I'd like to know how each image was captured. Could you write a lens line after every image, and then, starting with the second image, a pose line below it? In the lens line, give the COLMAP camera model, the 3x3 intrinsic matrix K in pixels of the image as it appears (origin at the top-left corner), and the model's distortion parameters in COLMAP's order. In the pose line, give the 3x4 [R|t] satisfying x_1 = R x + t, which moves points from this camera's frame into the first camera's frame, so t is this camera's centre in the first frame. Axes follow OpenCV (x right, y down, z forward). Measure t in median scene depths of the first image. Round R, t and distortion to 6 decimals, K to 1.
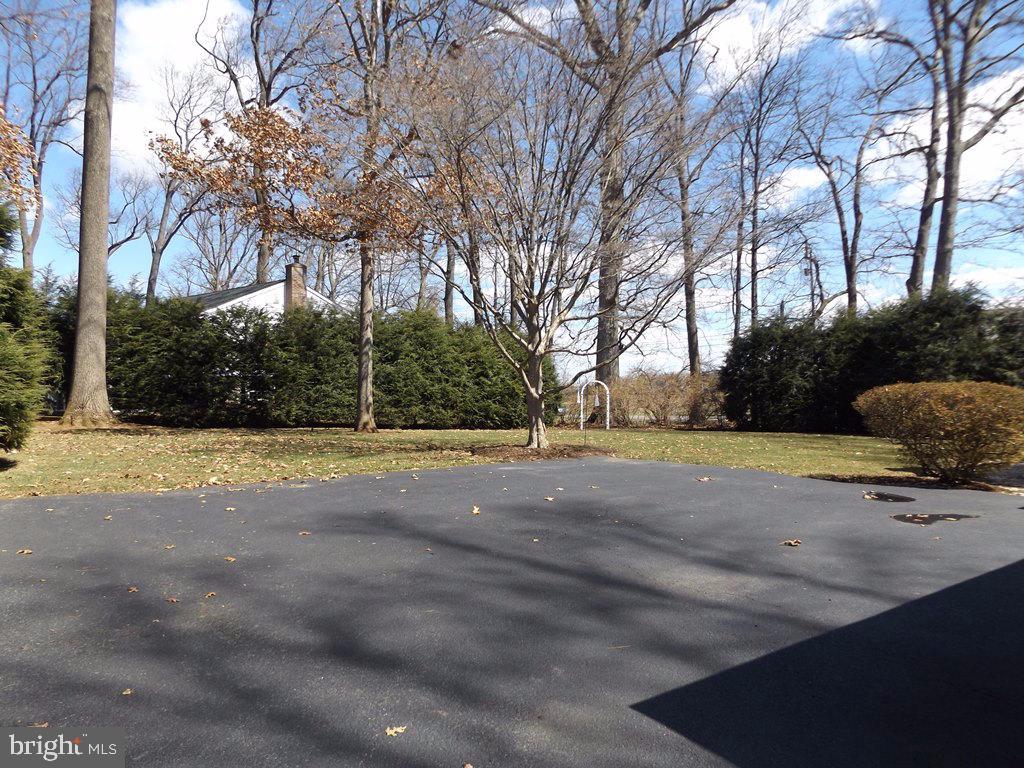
lens RADIAL K [[766.1, 0, 512.0], [0, 766.1, 384.0], [0, 0, 1]] dist [0.022770, -0.001591]
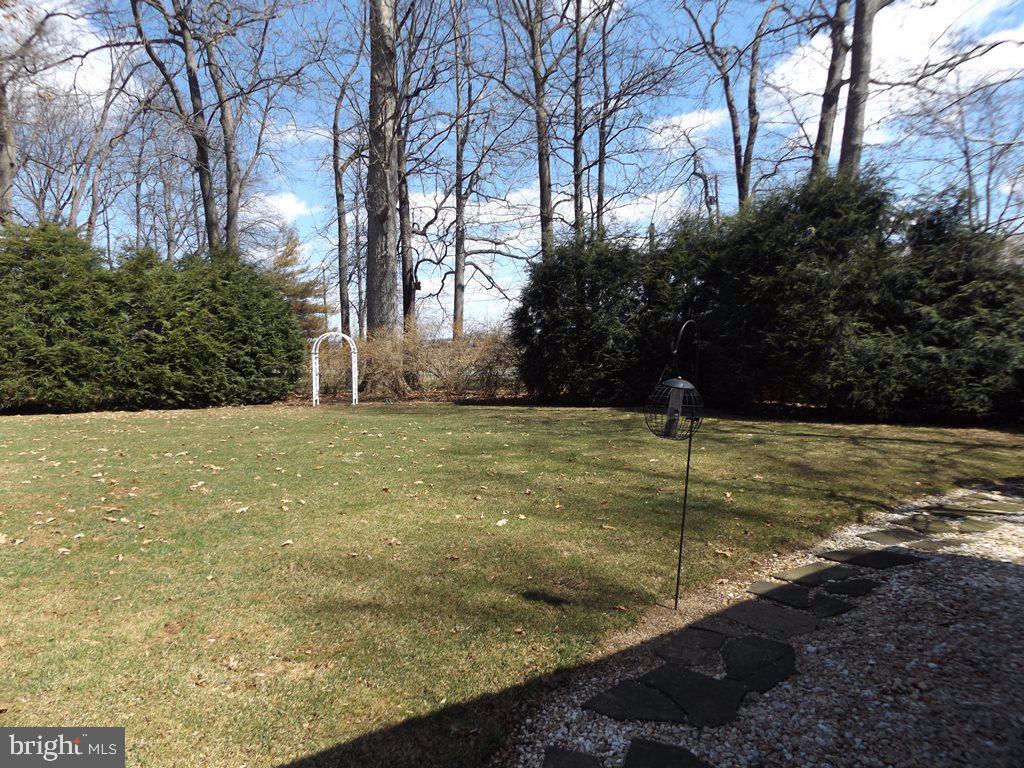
lens RADIAL K [[732.0, 0, 512.0], [0, 732.0, 384.0], [0, 0, 1]] dist [-0.001202, -0.002288]
pose [[0.999141, -0.018403, 0.037132, 0.257649], [0.016059, 0.997919, 0.062452, 0.003039], [-0.038204, -0.061802, 0.997357, 0.378398]]
